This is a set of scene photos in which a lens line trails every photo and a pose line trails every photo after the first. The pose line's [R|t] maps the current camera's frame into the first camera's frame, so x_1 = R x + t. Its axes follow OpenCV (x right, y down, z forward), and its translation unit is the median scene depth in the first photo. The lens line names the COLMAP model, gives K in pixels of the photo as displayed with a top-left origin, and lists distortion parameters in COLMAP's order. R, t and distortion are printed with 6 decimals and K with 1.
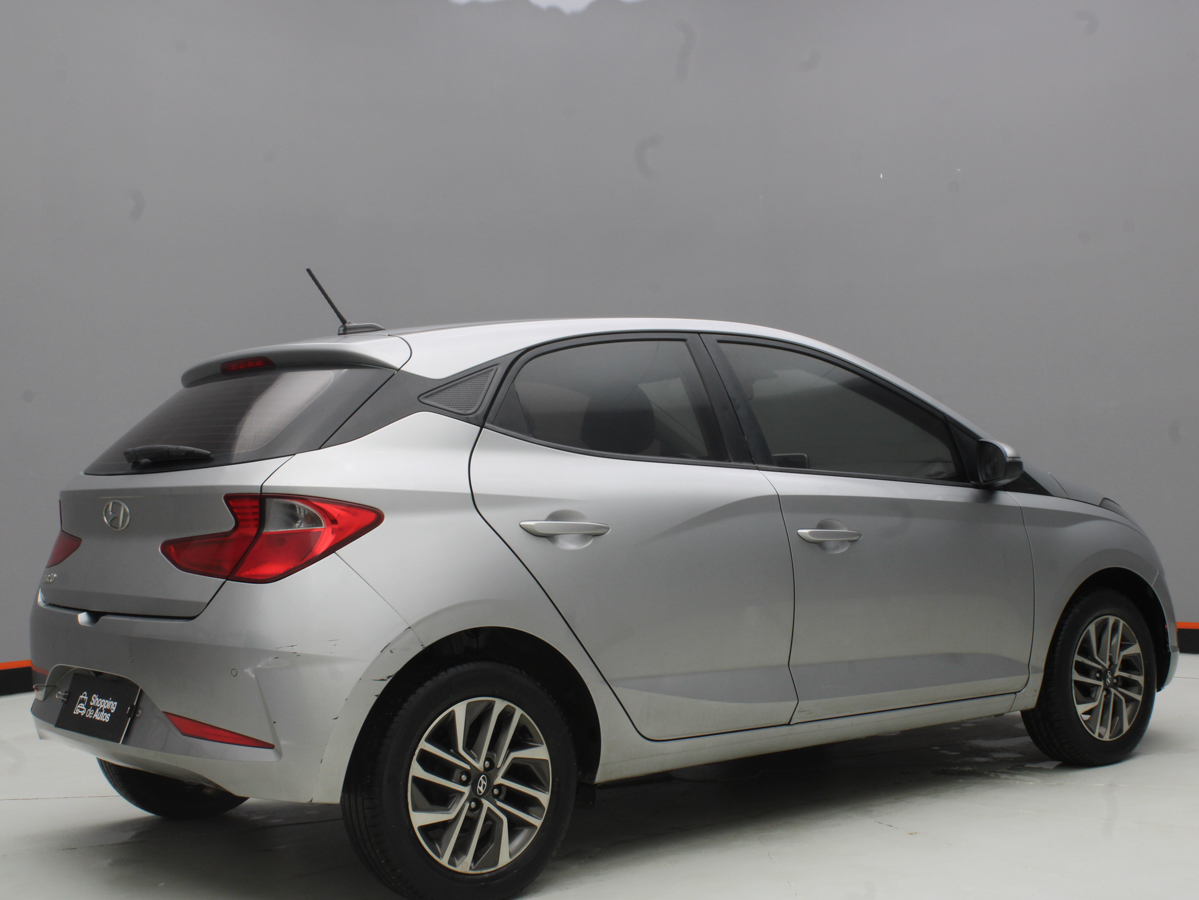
lens RADIAL K [[1722.0, 0, 599.5], [0, 1722.0, 450.0], [0, 0, 1]] dist [-0.044912, -0.087093]
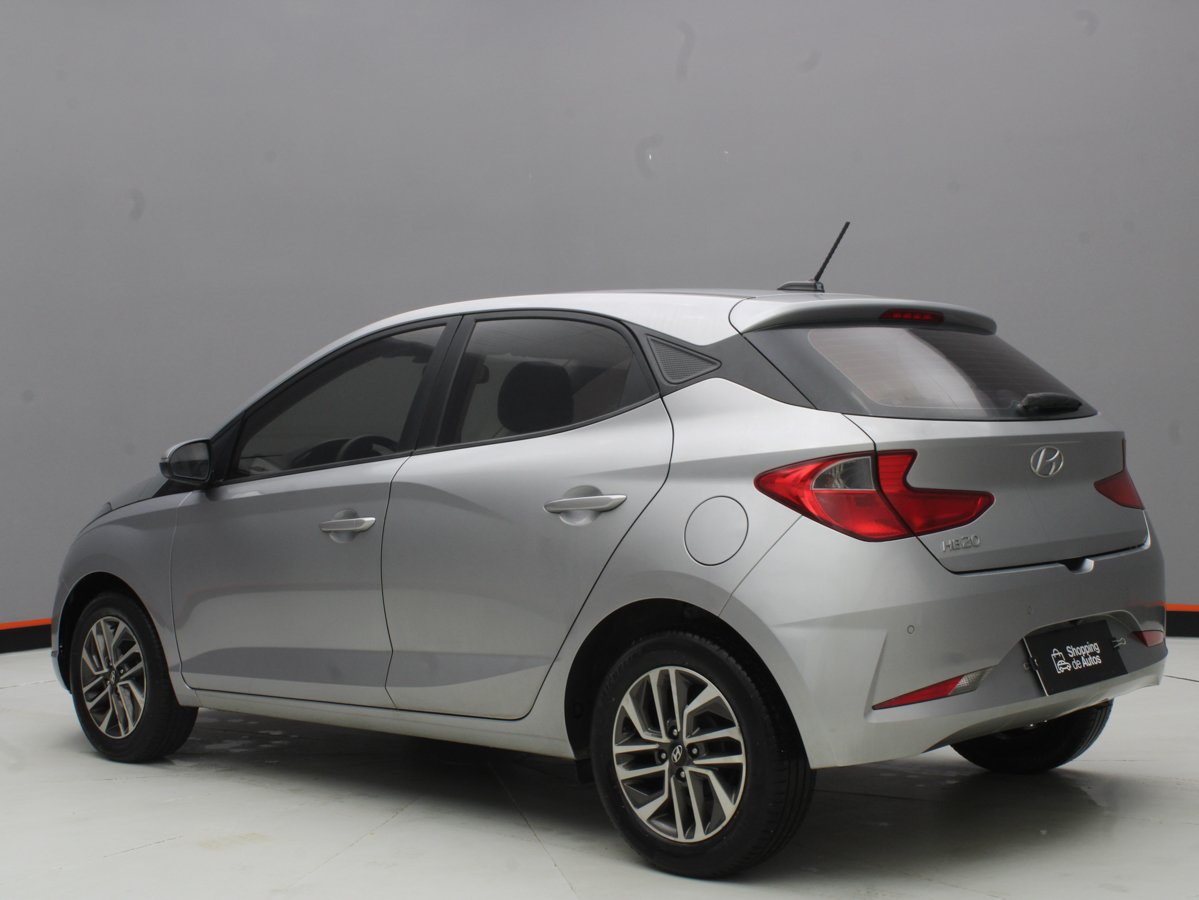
lens RADIAL K [[1722.0, 0, 599.5], [0, 1722.0, 450.0], [0, 0, 1]] dist [-0.044912, -0.087093]
pose [[-0.120744, 0.023329, 0.992409, -1.108184], [0.020317, 0.999572, -0.021025, 0.041956], [-0.992476, 0.017624, -0.121167, 1.242559]]
